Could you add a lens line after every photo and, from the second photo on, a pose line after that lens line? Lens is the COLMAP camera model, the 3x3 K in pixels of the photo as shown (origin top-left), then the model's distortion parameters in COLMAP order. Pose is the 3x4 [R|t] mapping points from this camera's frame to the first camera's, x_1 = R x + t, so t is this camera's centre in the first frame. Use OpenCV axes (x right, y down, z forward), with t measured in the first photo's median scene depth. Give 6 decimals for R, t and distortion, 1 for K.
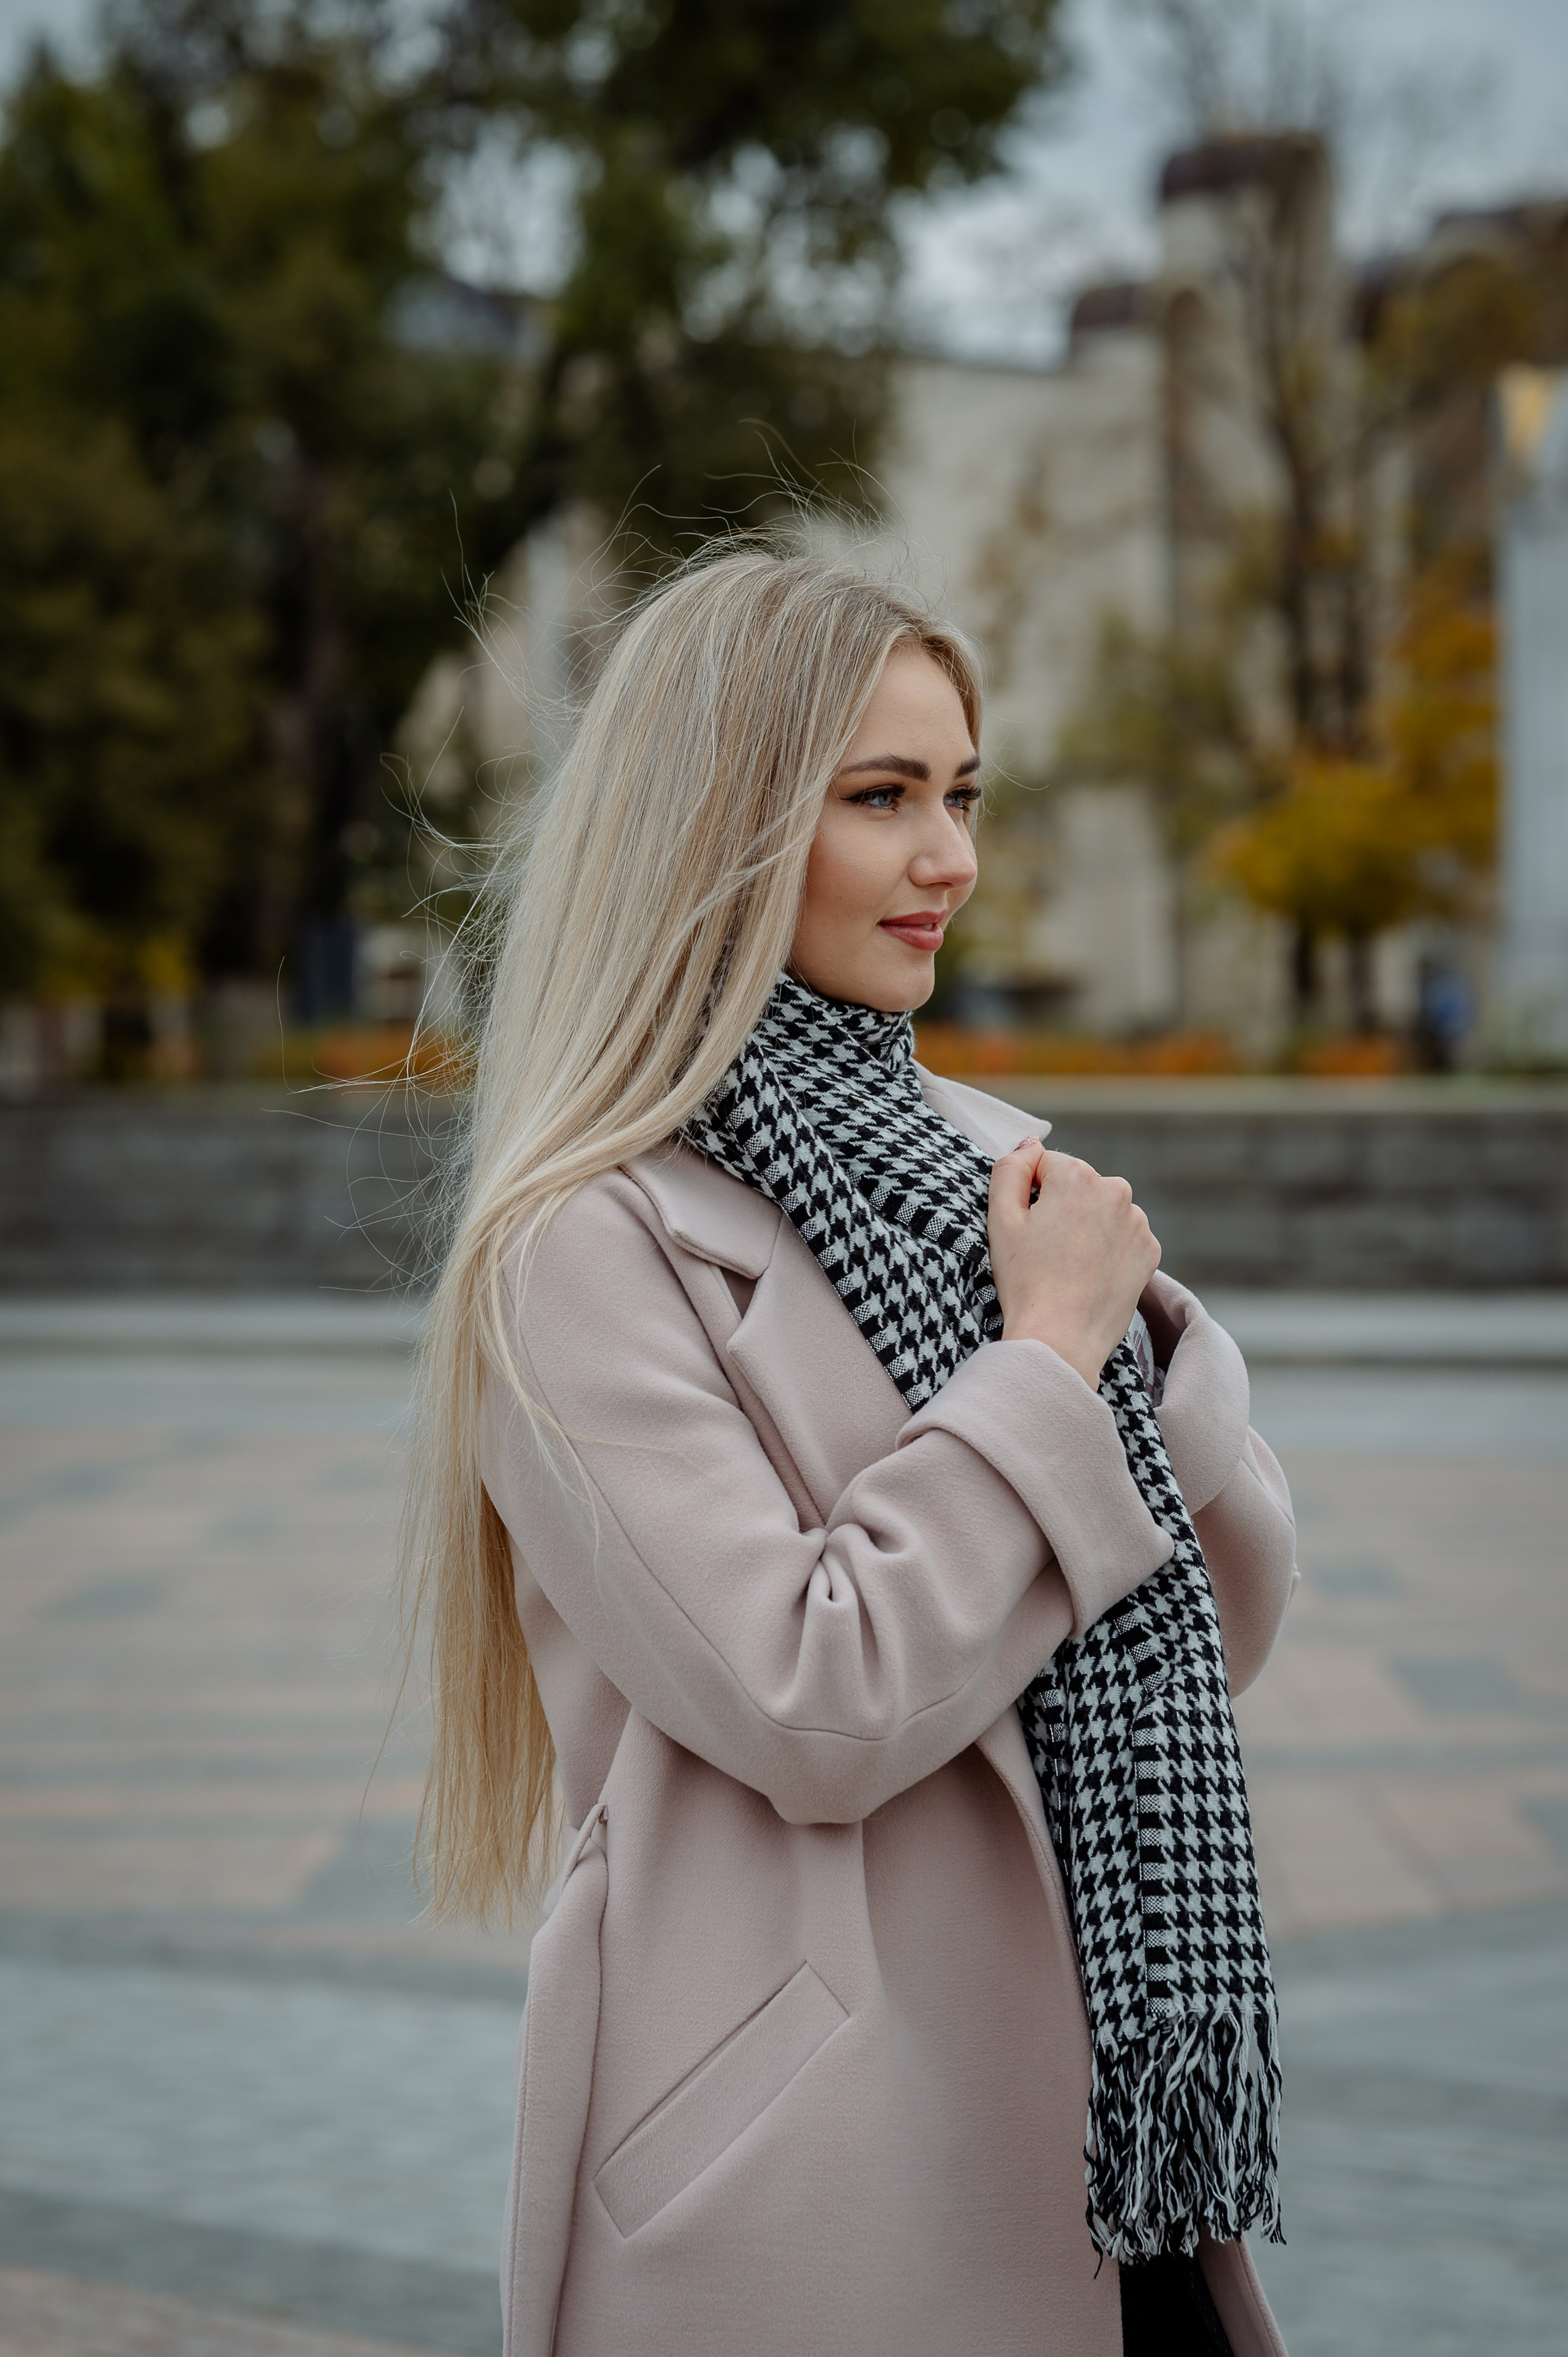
lens RADIAL K [[5813.9, 0, 784.0], [0, 5813.9, 1178.5], [0, 0, 1]] dist [-0.090126, -0.081445]
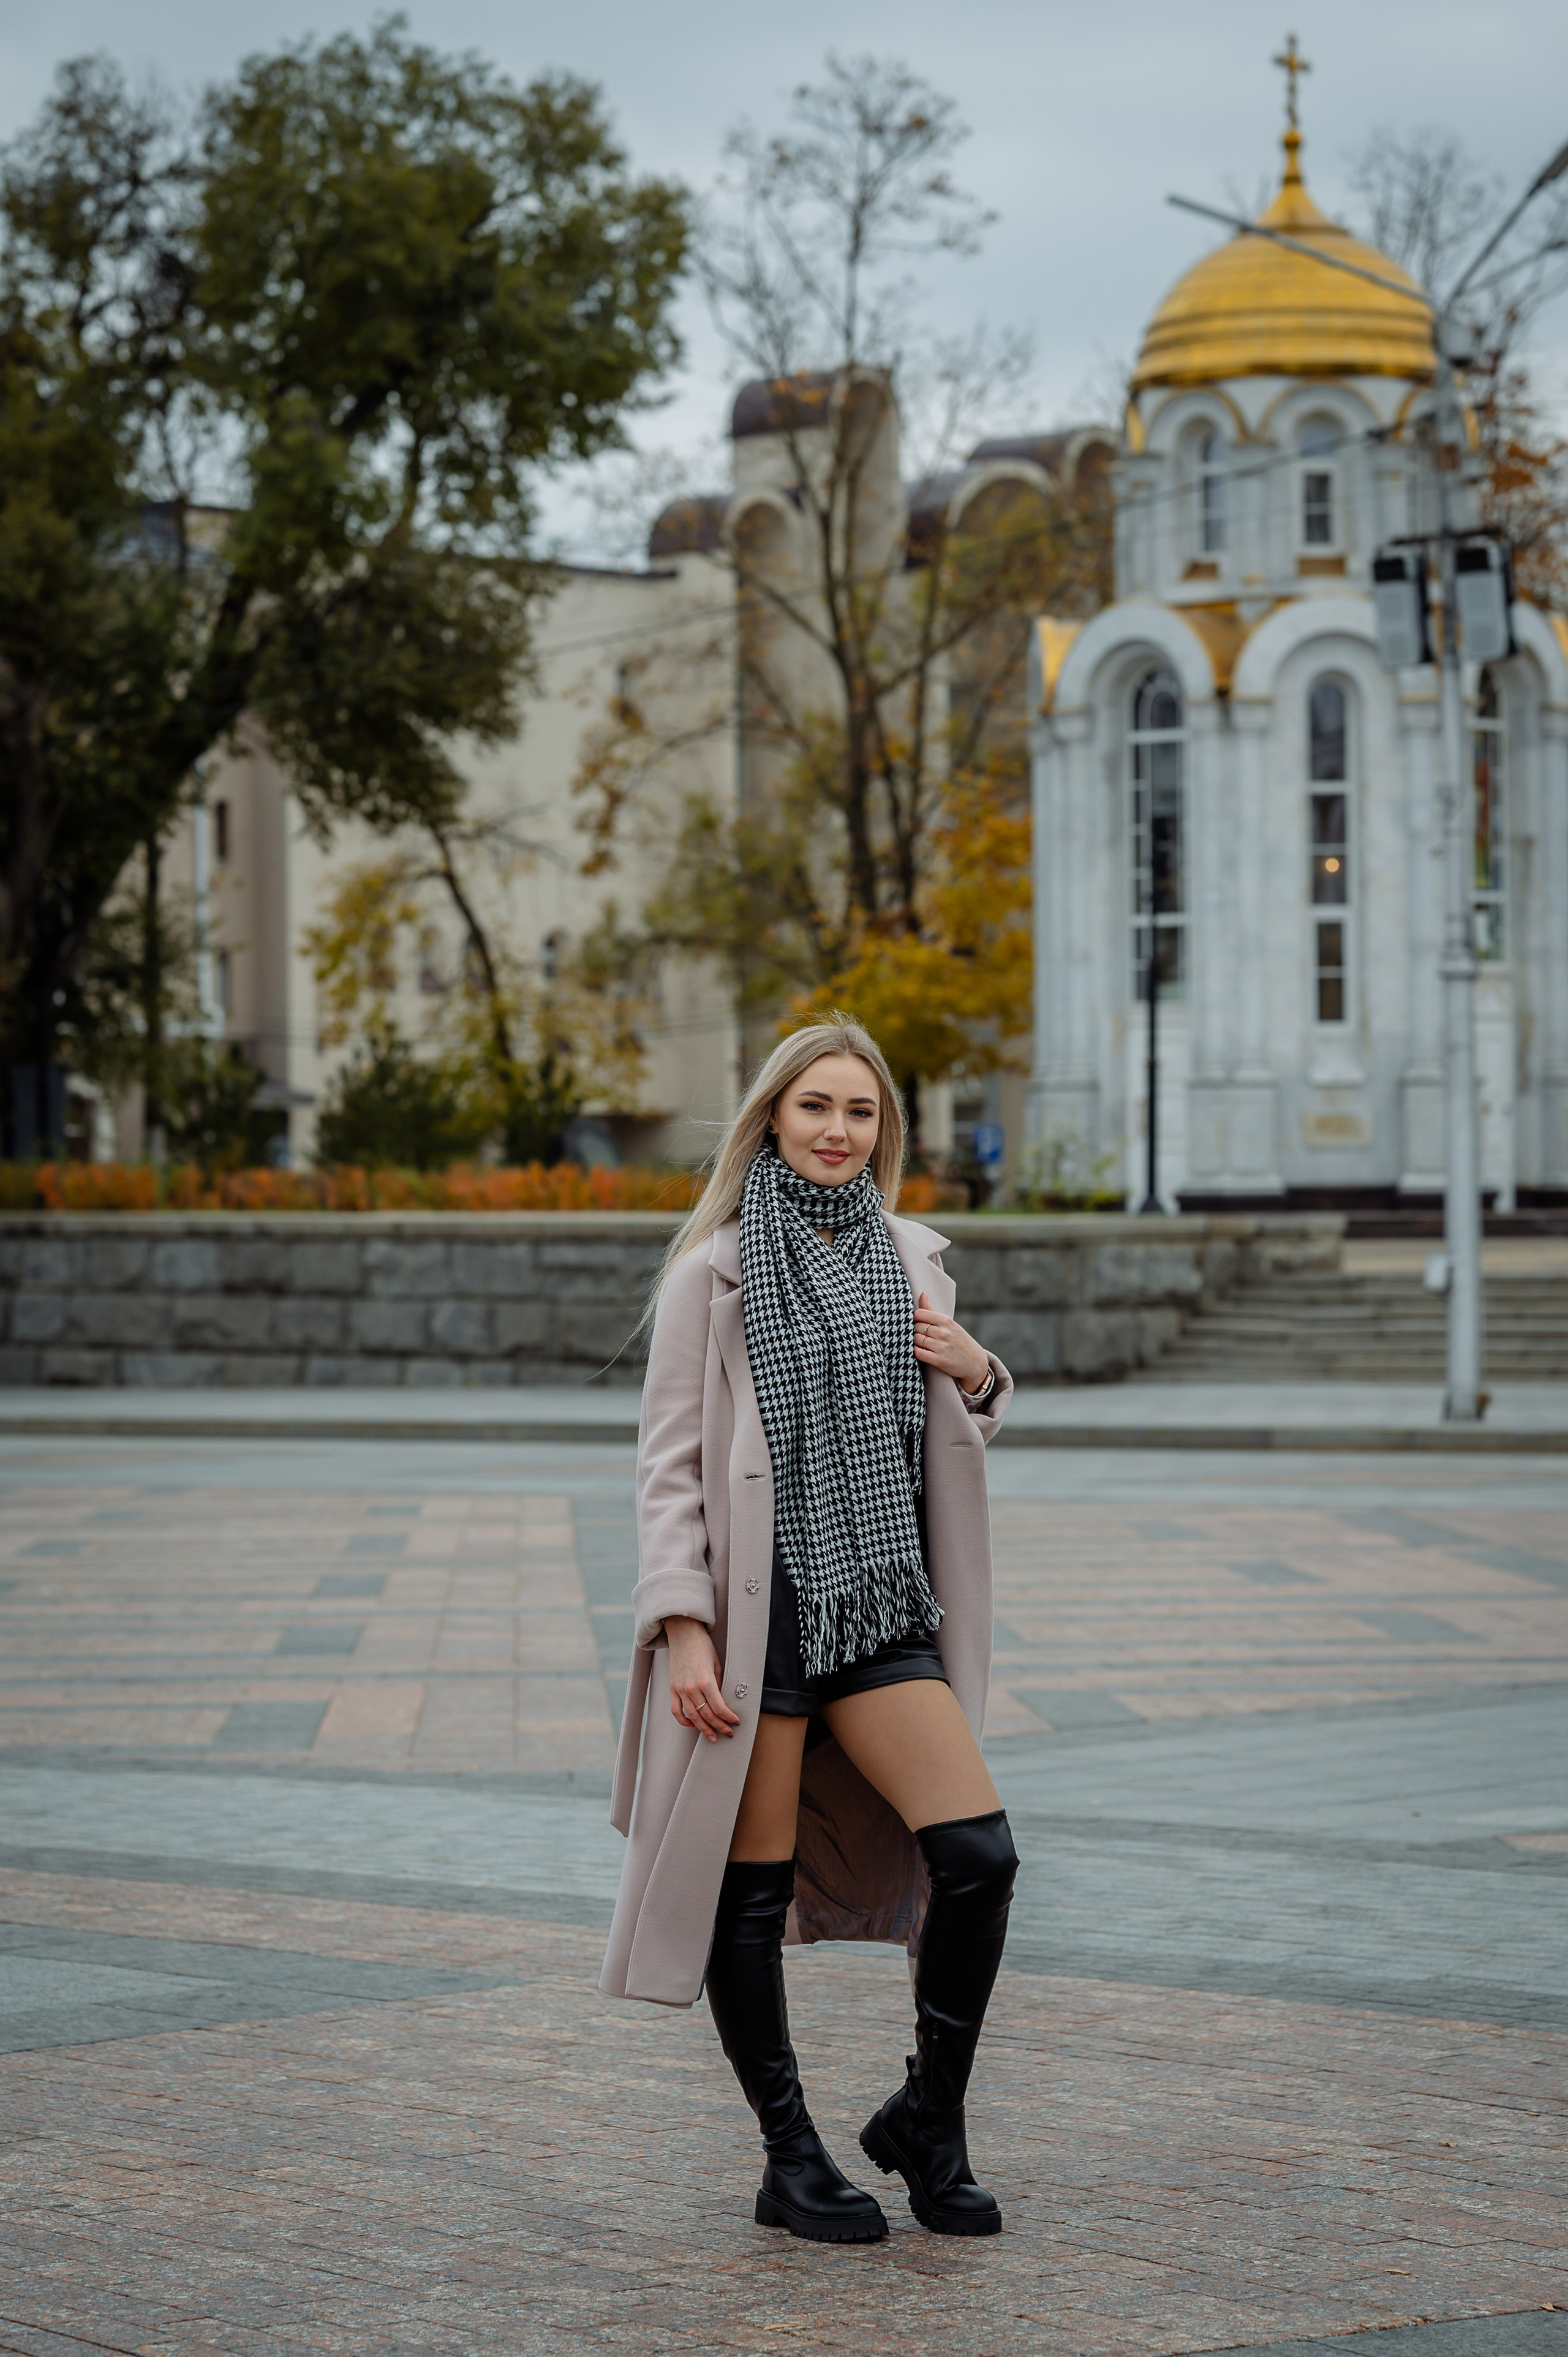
lens RADIAL K [[5813.9, 0, 784.0], [0, 5813.9, 1178.5], [0, 0, 1]] dist [-0.090126, -0.081445]
pose [[0.996825, 0.006059, 0.079389, -0.020642], [-0.004310, 0.999745, -0.022188, 0.003401], [-0.079503, 0.021776, 0.996597, -0.176911]]
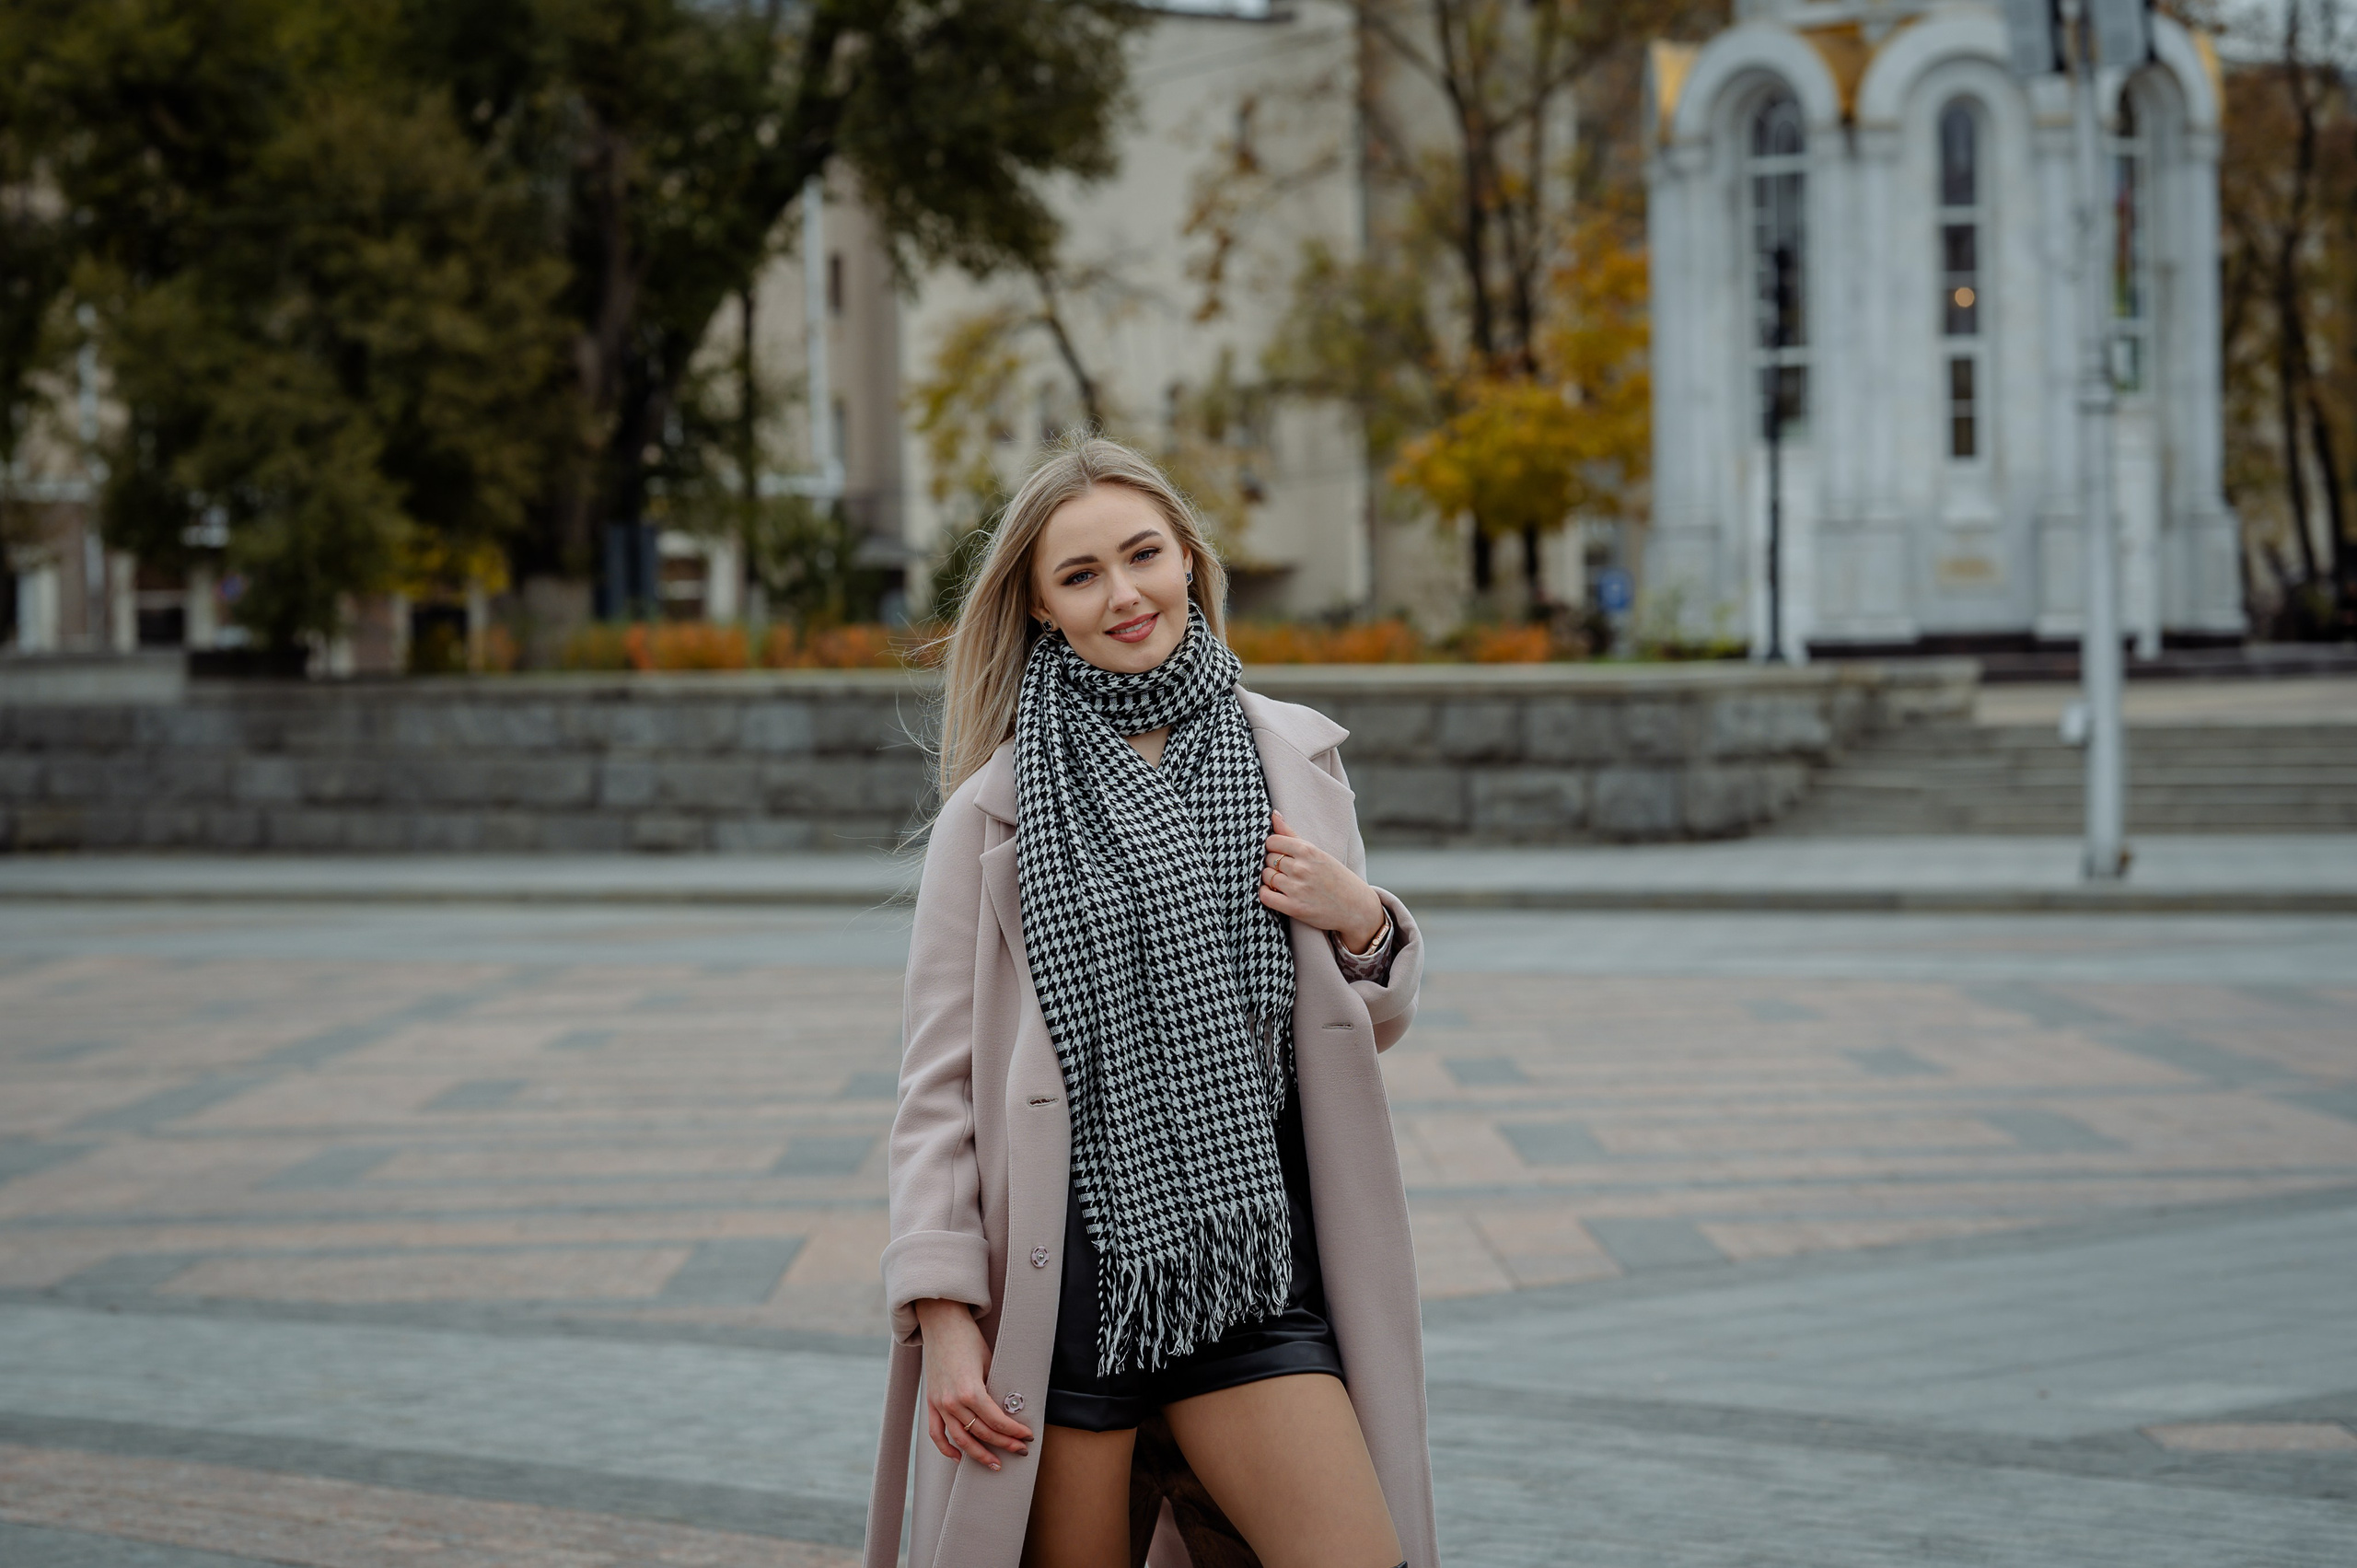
lens RADIAL K [[5469.7, 0, 1178.5], [0, 5469.7, 784.0], [0, 0, 1]] dist [0.004310, -0.149451]
pose [[0.999610, -0.006757, 0.027101, 0.000537], [0.006573, 0.999955, 0.006855, -0.000158], [-0.027146, -0.006674, 0.999609, -0.076248]]
